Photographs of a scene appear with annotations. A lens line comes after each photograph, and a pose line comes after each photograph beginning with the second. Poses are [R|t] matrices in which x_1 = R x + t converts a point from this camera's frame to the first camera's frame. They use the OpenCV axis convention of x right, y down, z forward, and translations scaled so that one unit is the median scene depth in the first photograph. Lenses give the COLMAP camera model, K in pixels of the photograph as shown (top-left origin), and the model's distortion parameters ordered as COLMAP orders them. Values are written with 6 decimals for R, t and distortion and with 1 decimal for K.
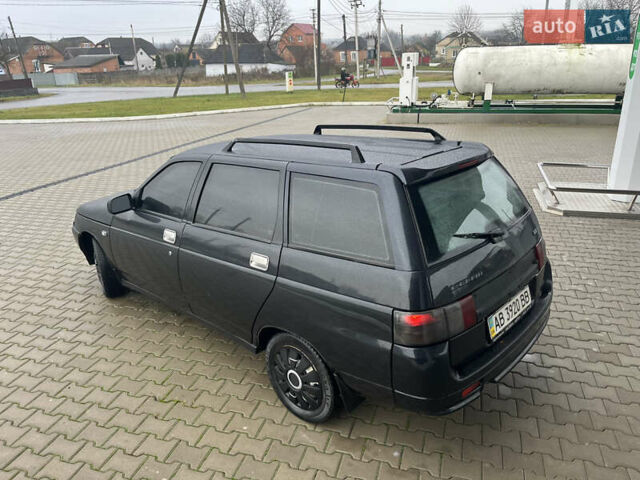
lens RADIAL K [[489.9, 0, 317.6], [0, 489.9, 229.9], [0, 0, 1]] dist [0.059776, -0.079518]
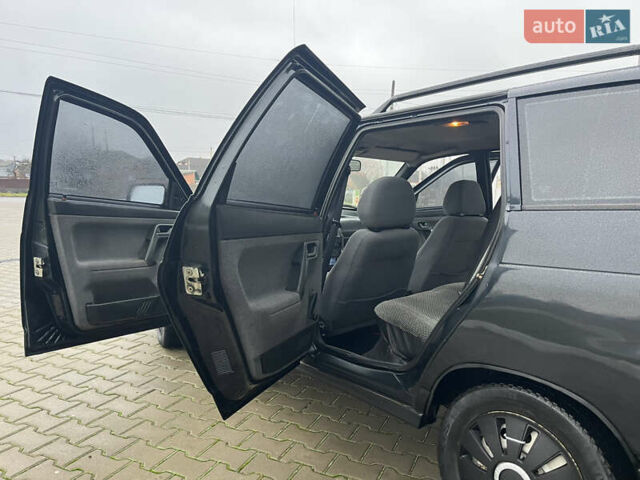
lens RADIAL K [[489.9, 0, 317.6], [0, 489.9, 229.9], [0, 0, 1]] dist [0.059776, -0.079518]
pose [[0.990936, 0.076769, -0.110240, -0.174202], [-0.101902, 0.964285, -0.244479, 0.165695], [0.087534, 0.253496, 0.963368, 0.358465]]
